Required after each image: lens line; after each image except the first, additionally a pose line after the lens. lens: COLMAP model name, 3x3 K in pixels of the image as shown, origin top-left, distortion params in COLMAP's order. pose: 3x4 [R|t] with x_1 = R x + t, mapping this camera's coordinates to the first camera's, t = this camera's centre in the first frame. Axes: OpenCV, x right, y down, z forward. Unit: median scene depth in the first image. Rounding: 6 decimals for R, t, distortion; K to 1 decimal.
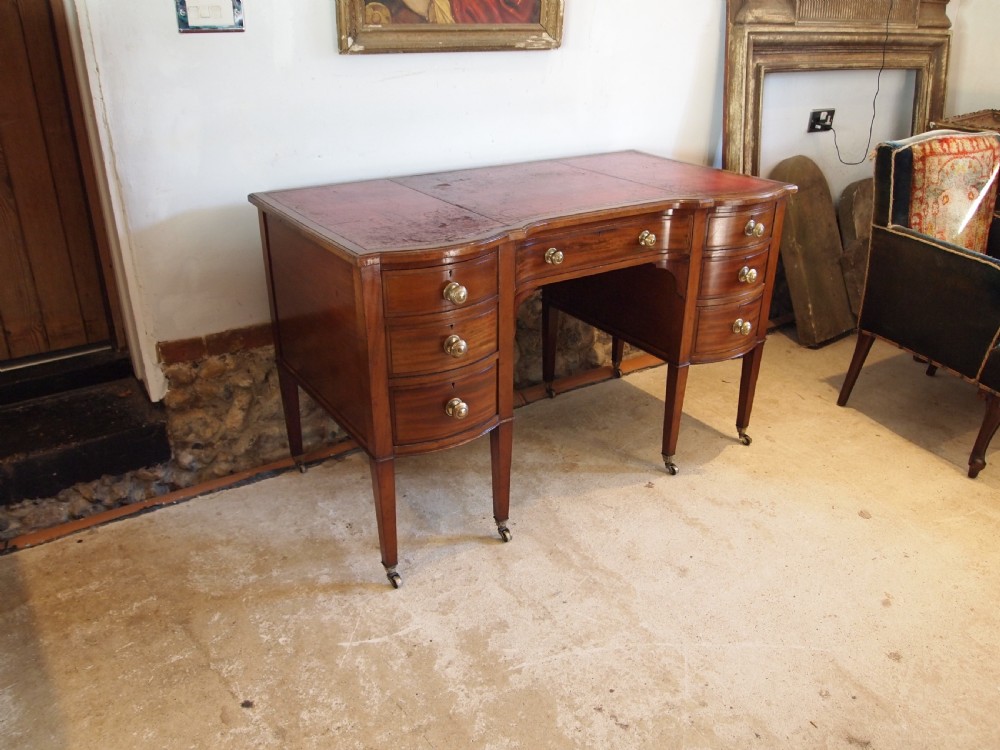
lens RADIAL K [[790.5, 0, 503.6], [0, 790.5, 377.0], [0, 0, 1]] dist [-0.047078, 0.001794]
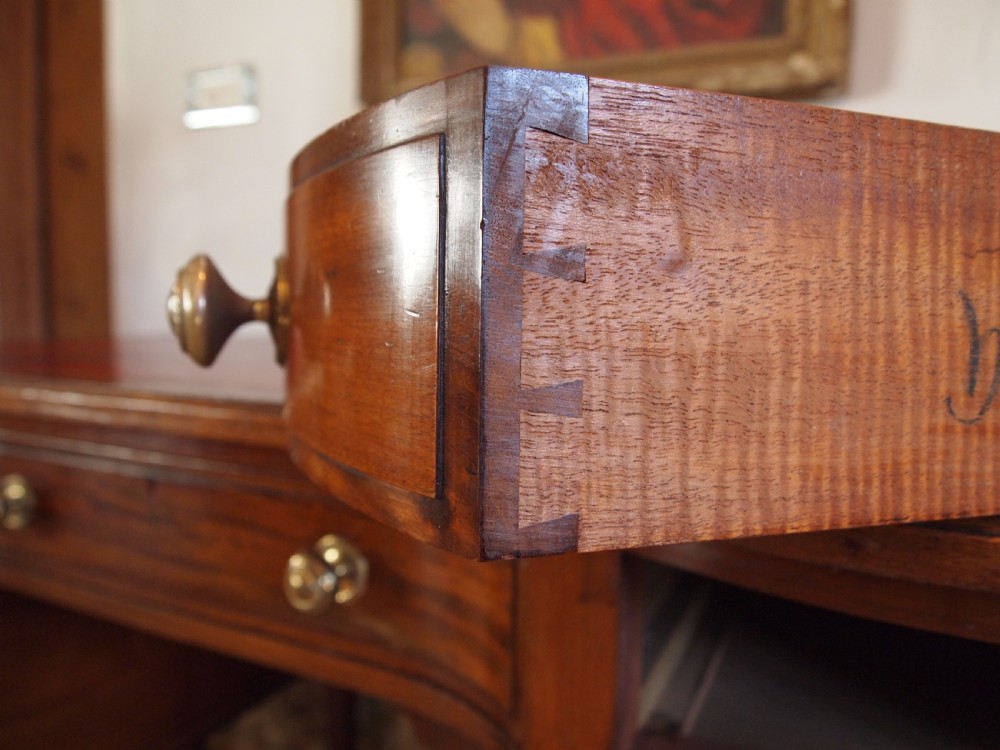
lens RADIAL K [[756.6, 0, 501.9], [0, 756.6, 375.4], [0, 0, 1]] dist [-0.035230, -0.002651]
pose [[0.514145, 0.084126, -0.853568, 0.353761], [-0.376190, 0.916466, -0.136273, -0.201487], [0.770802, 0.391168, 0.502844, 0.847279]]
